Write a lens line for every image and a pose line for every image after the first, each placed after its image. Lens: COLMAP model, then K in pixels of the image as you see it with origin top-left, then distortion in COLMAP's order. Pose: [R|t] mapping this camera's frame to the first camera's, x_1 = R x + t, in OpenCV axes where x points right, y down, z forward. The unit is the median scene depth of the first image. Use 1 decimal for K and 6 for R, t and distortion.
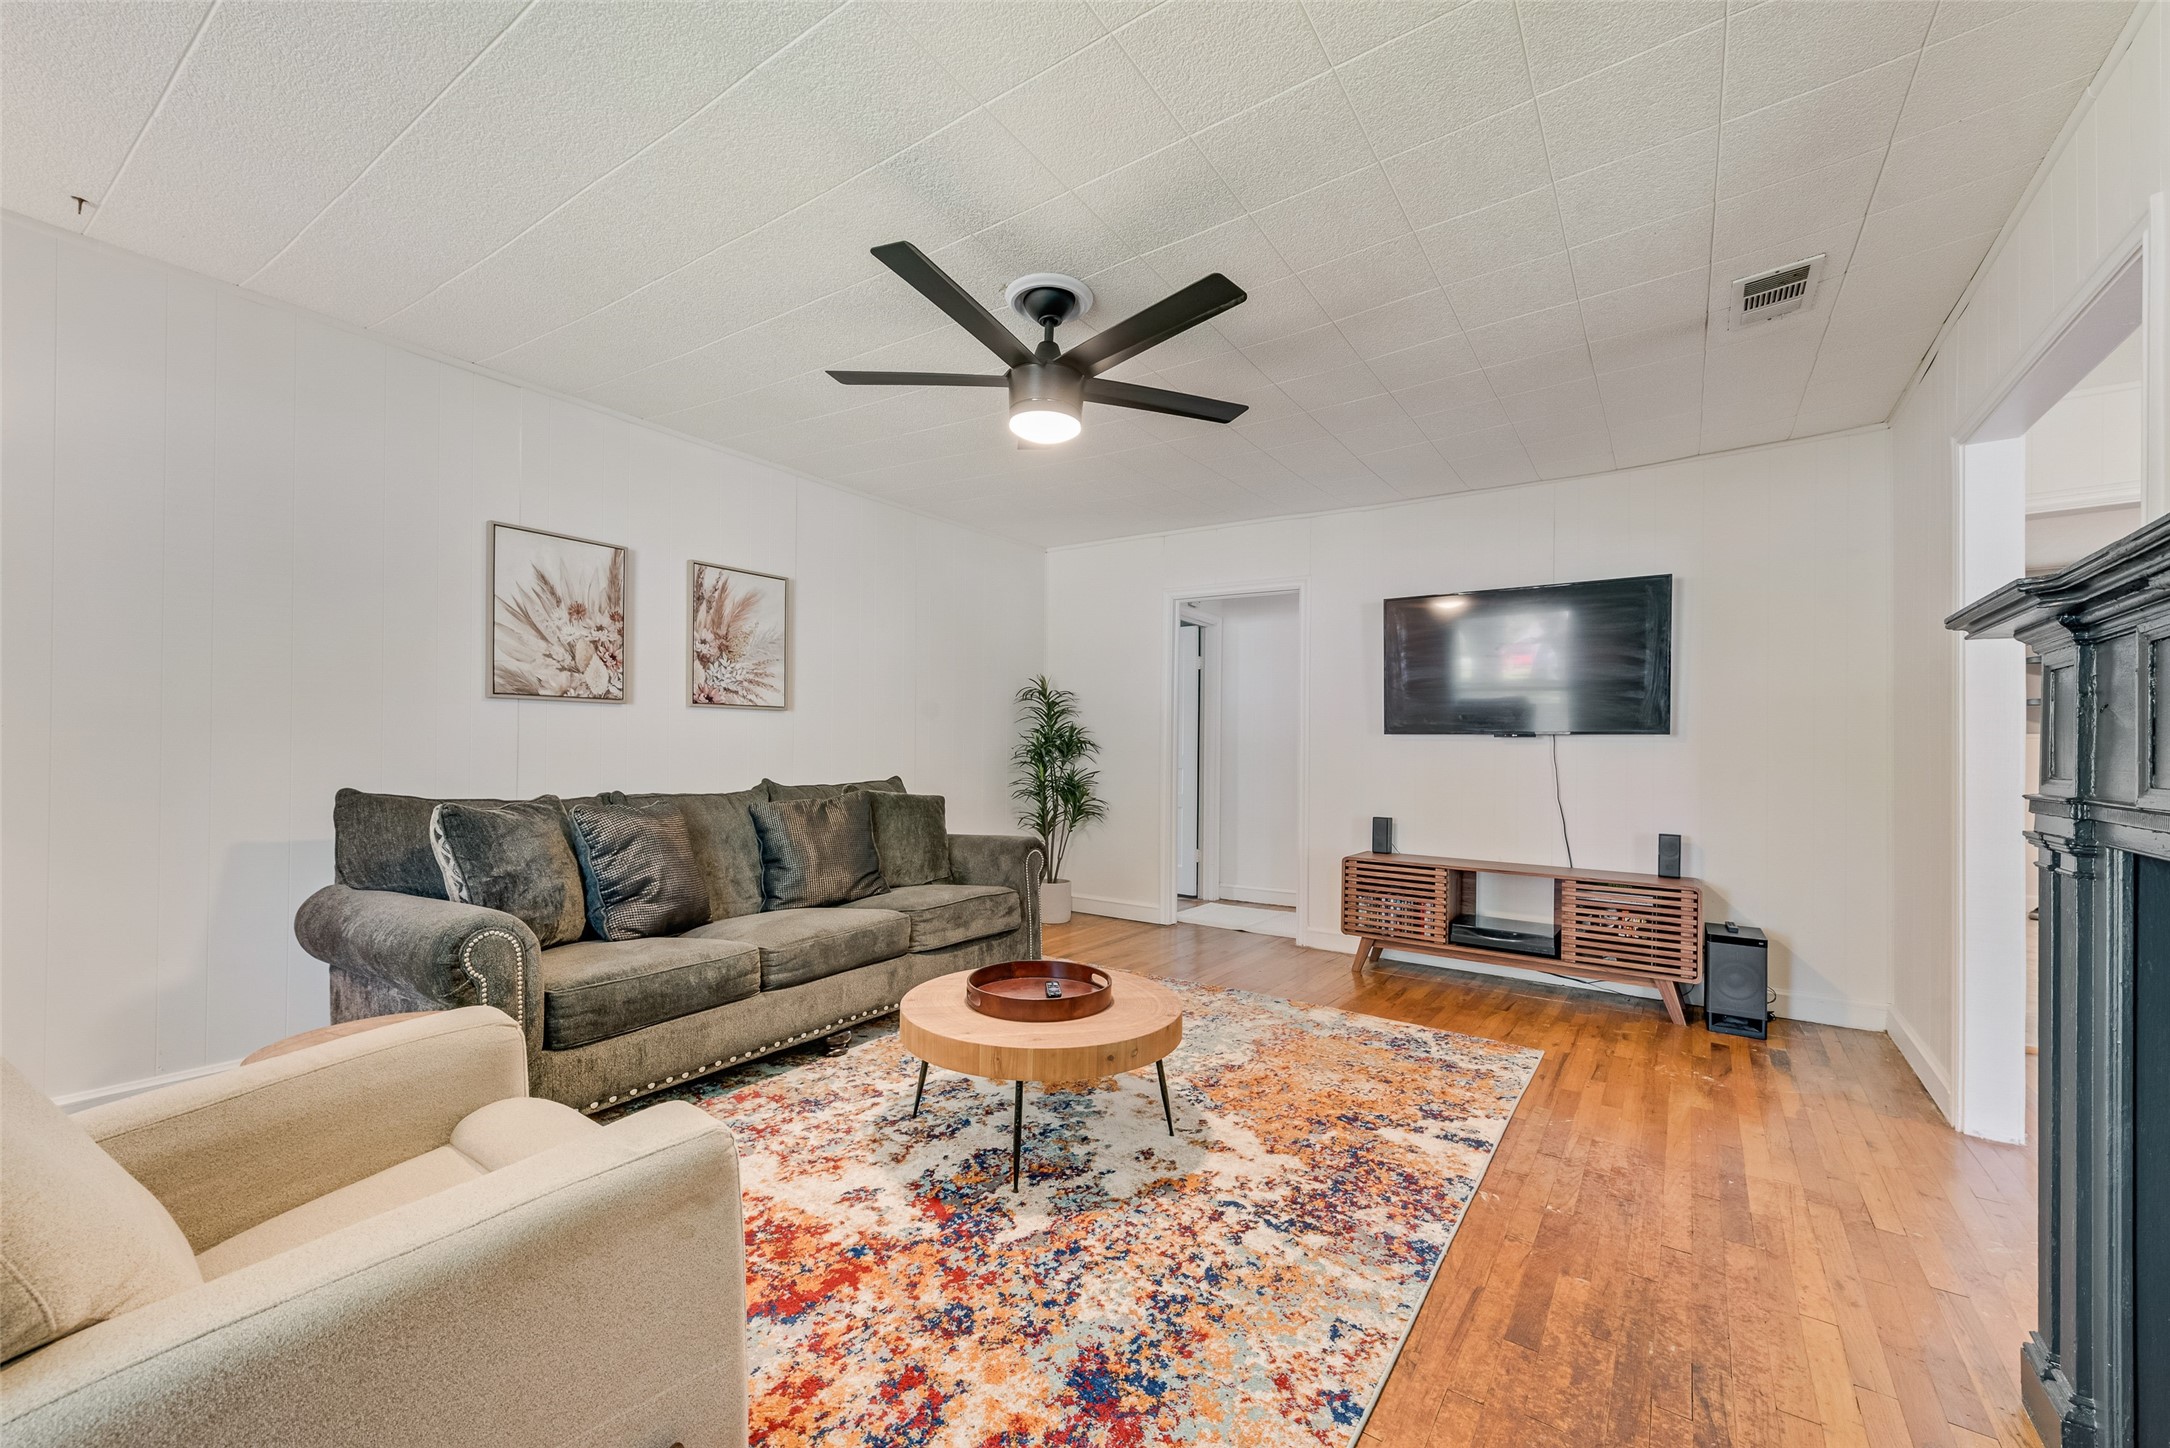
lens RADIAL K [[882.6, 0, 1081.4], [0, 882.6, 738.2], [0, 0, 1]] dist [0.001327, 0.000081]
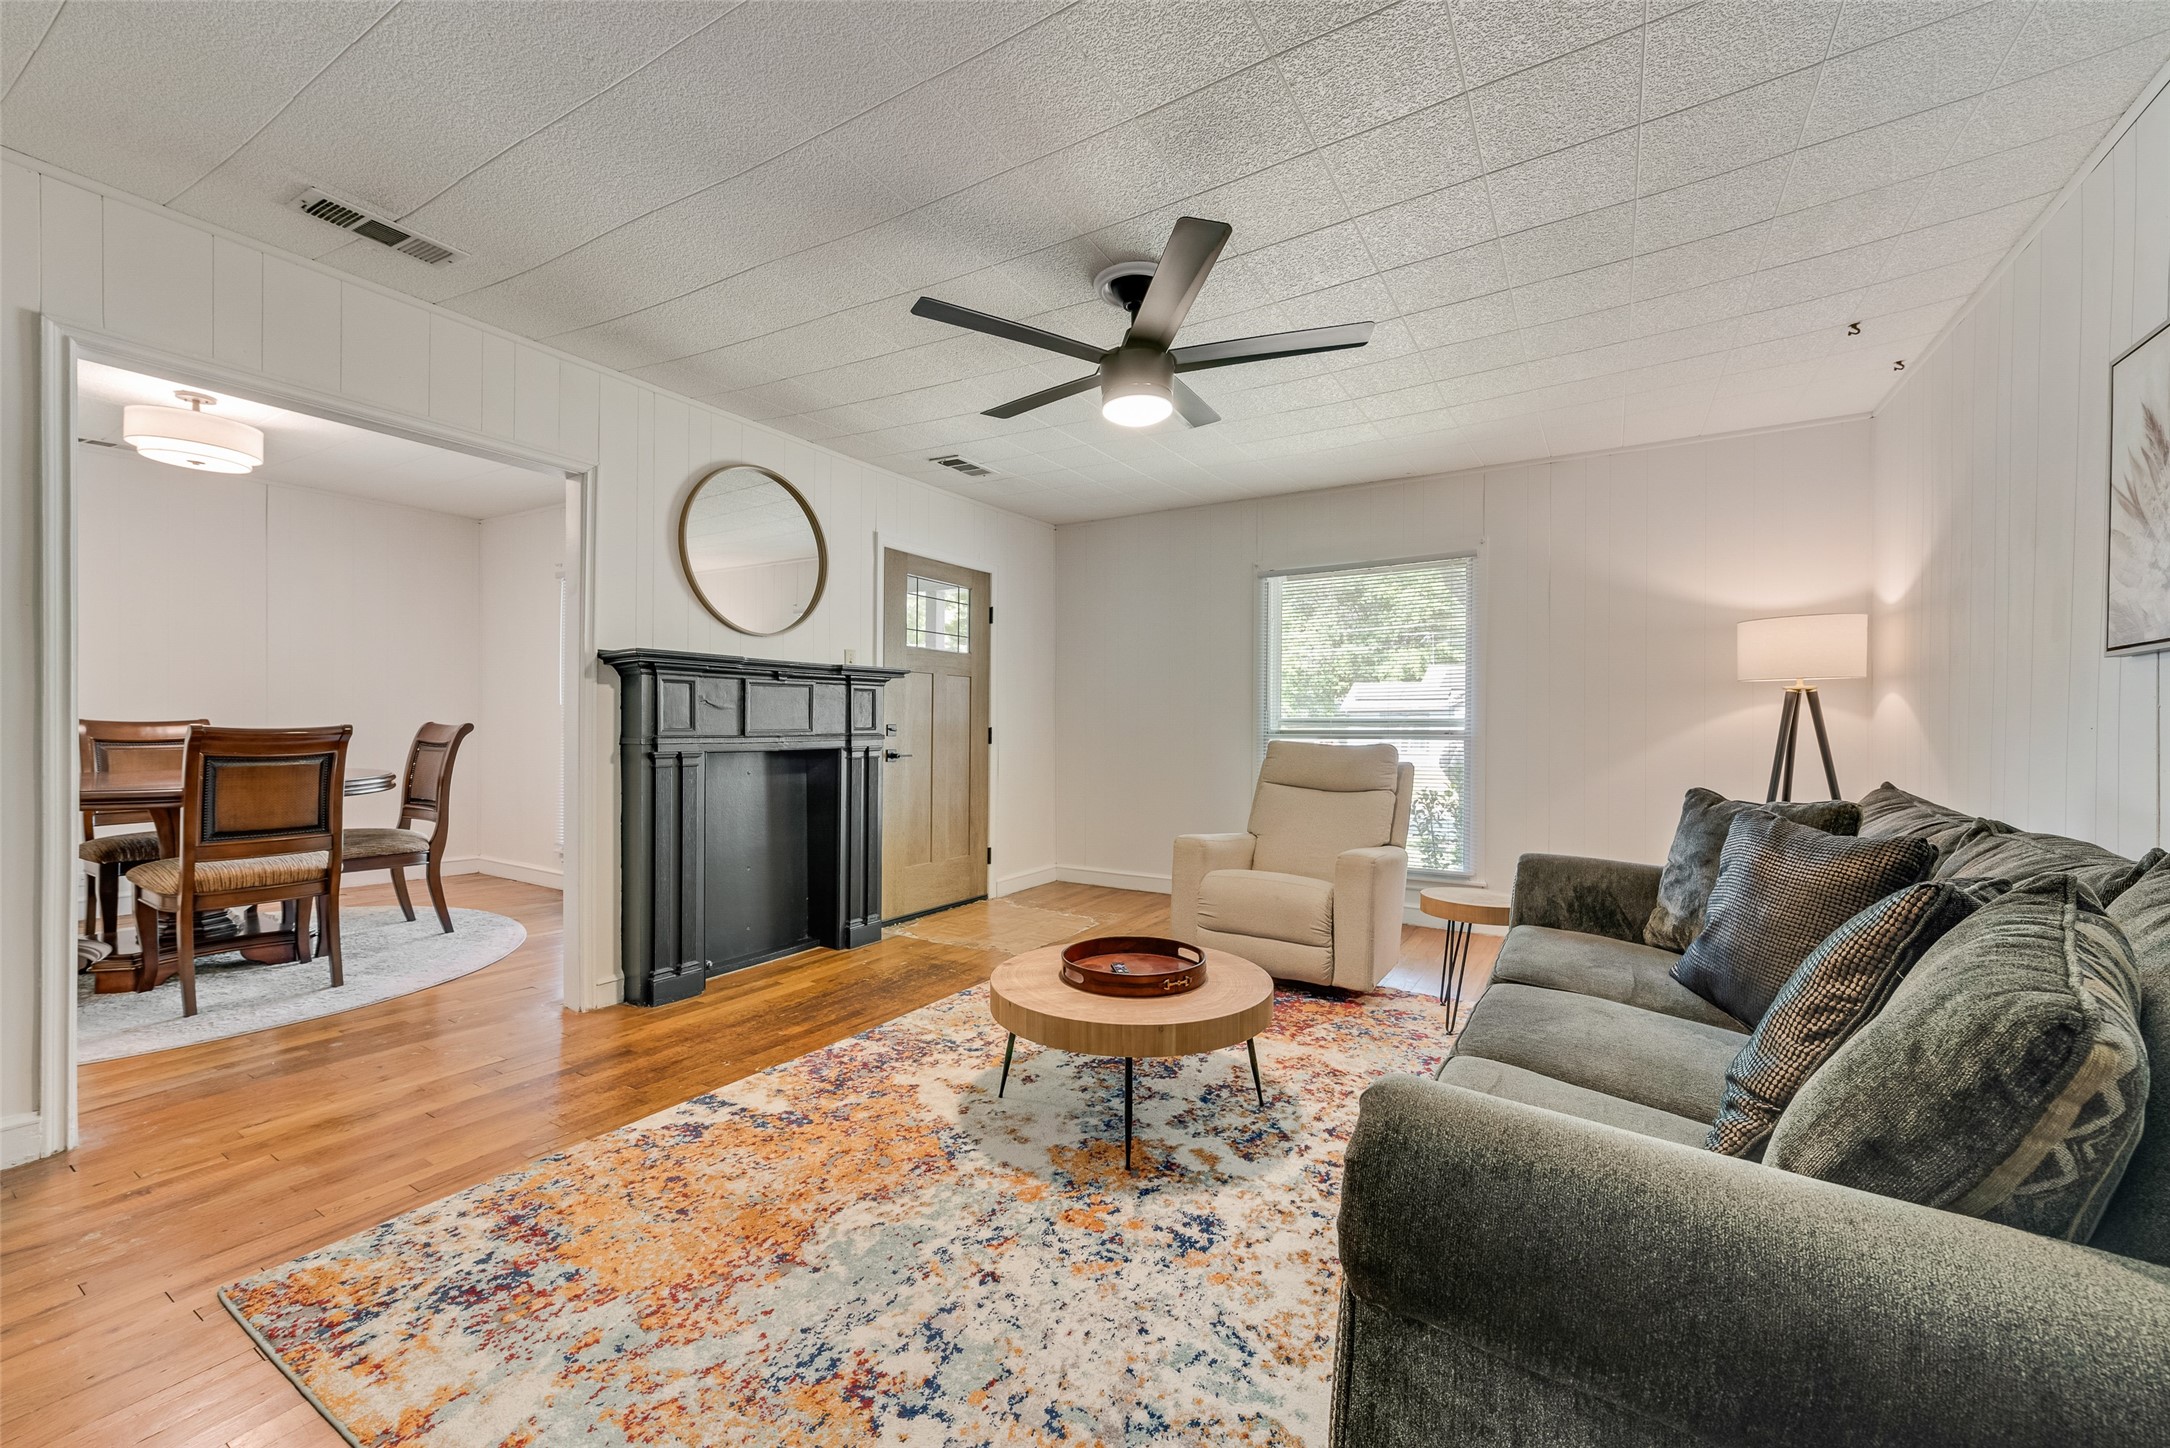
lens RADIAL K [[882.6, 0, 1081.4], [0, 882.6, 738.2], [0, 0, 1]] dist [0.001327, 0.000081]
pose [[-0.998461, -0.018085, -0.052425, 0.068307], [-0.018242, 0.999830, 0.002524, 0.026205], [0.052370, 0.003476, -0.998622, 1.995929]]
